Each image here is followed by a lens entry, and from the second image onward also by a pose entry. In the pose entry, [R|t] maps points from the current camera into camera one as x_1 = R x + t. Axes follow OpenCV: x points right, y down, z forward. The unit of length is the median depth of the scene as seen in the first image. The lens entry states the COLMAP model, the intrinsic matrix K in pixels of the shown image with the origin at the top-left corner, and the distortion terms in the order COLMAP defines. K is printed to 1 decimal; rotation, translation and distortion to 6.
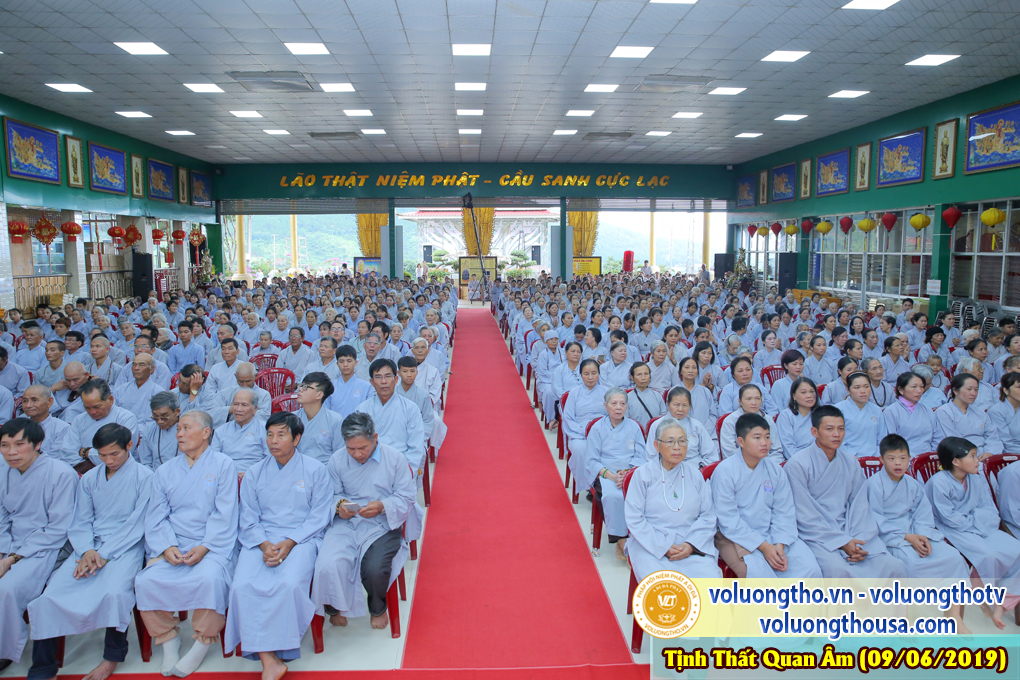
lens RADIAL K [[692.3, 0, 510.0], [0, 692.3, 340.0], [0, 0, 1]] dist [-0.111700, 0.083951]
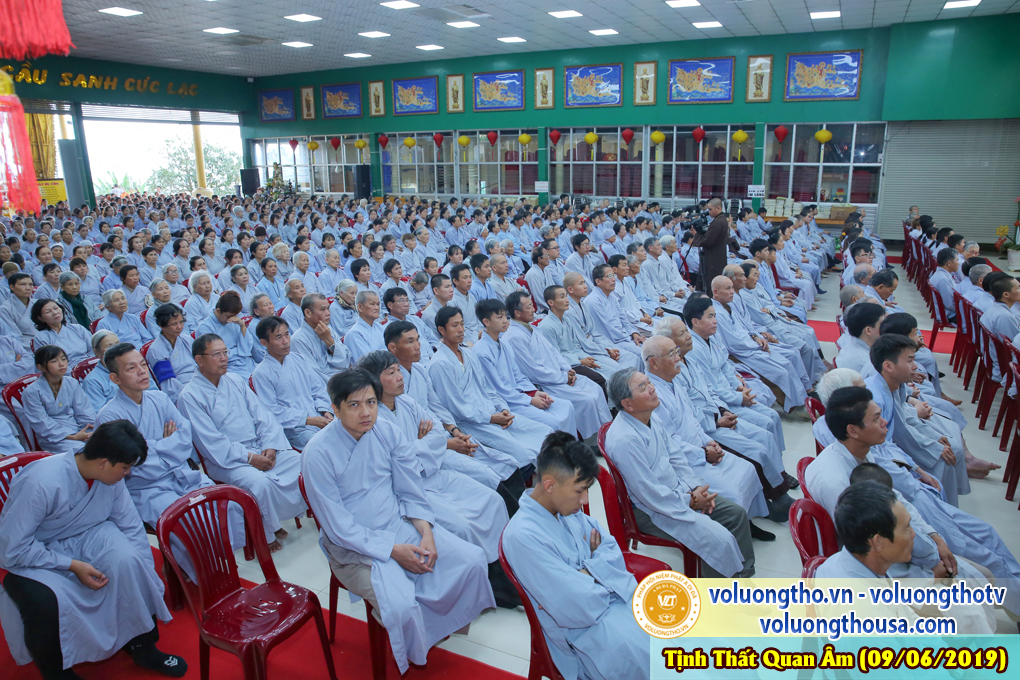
lens RADIAL K [[692.3, 0, 510.0], [0, 692.3, 340.0], [0, 0, 1]] dist [-0.111700, 0.083951]
pose [[0.495899, -0.222704, 0.839337, -0.436017], [0.118960, 0.974865, 0.188380, -0.028265], [-0.860194, 0.006430, 0.509927, 0.200004]]
